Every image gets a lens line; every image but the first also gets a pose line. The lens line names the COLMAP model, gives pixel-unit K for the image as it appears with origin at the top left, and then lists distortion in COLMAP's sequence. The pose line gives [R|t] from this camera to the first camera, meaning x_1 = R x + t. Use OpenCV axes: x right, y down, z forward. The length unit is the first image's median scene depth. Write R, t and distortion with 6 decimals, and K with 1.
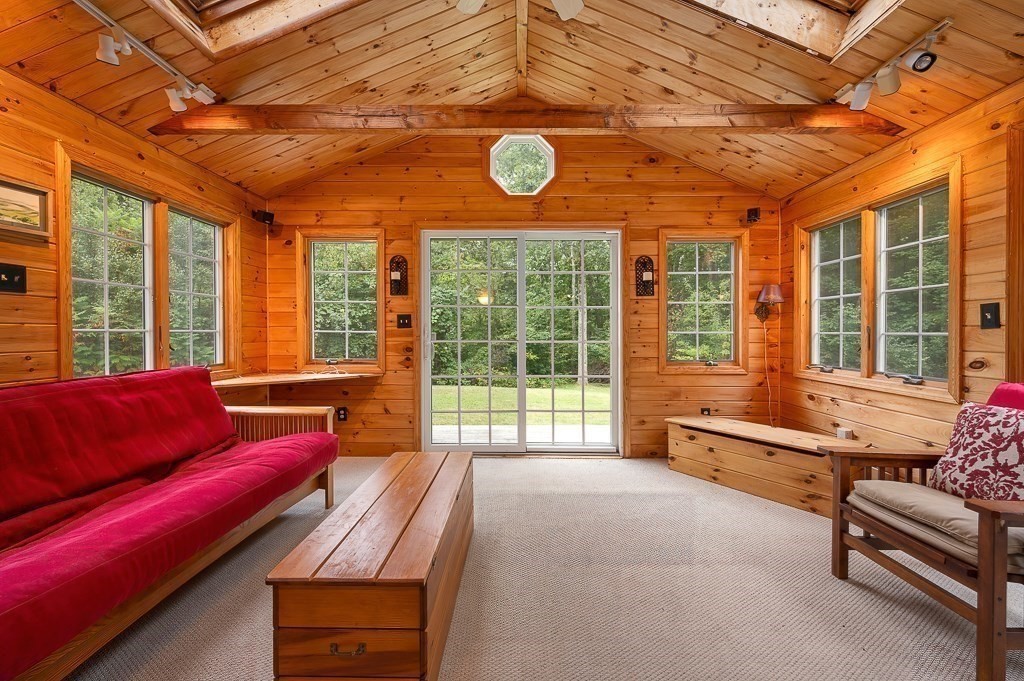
lens RADIAL K [[407.6, 0, 515.1], [0, 407.6, 338.1], [0, 0, 1]] dist [-0.001891, -0.000210]
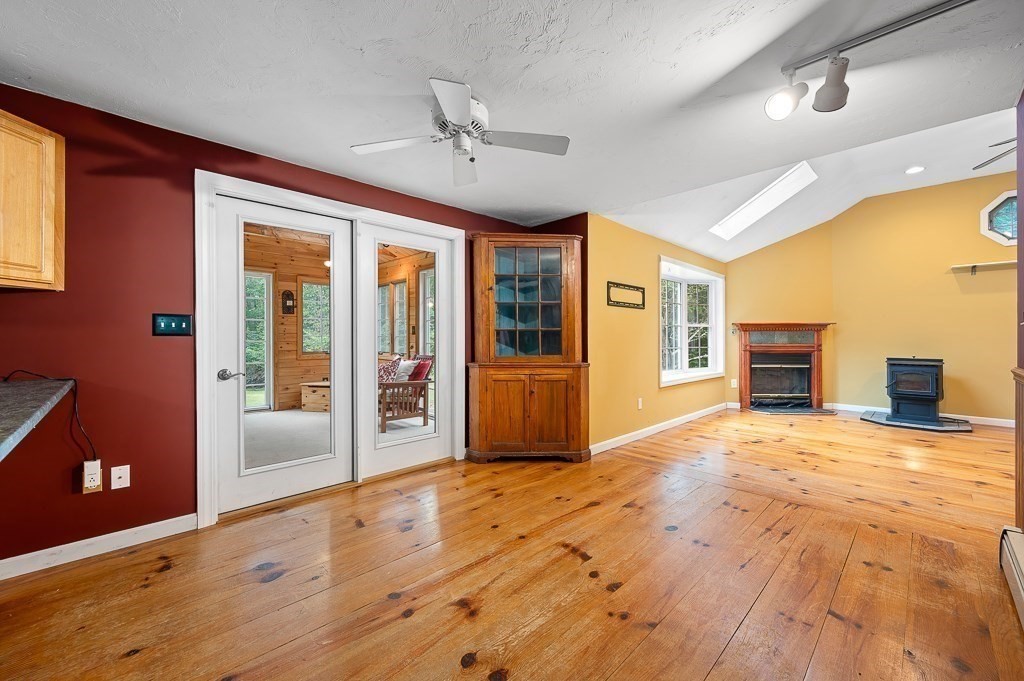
lens RADIAL K [[407.6, 0, 516.4], [0, 407.6, 337.0], [0, 0, 1]] dist [-0.001891, -0.000210]
pose [[0.709660, 0.004185, 0.704532, -0.203995], [0.005698, 0.999916, -0.011679, 0.017154], [-0.704521, 0.012302, 0.709576, -0.881929]]
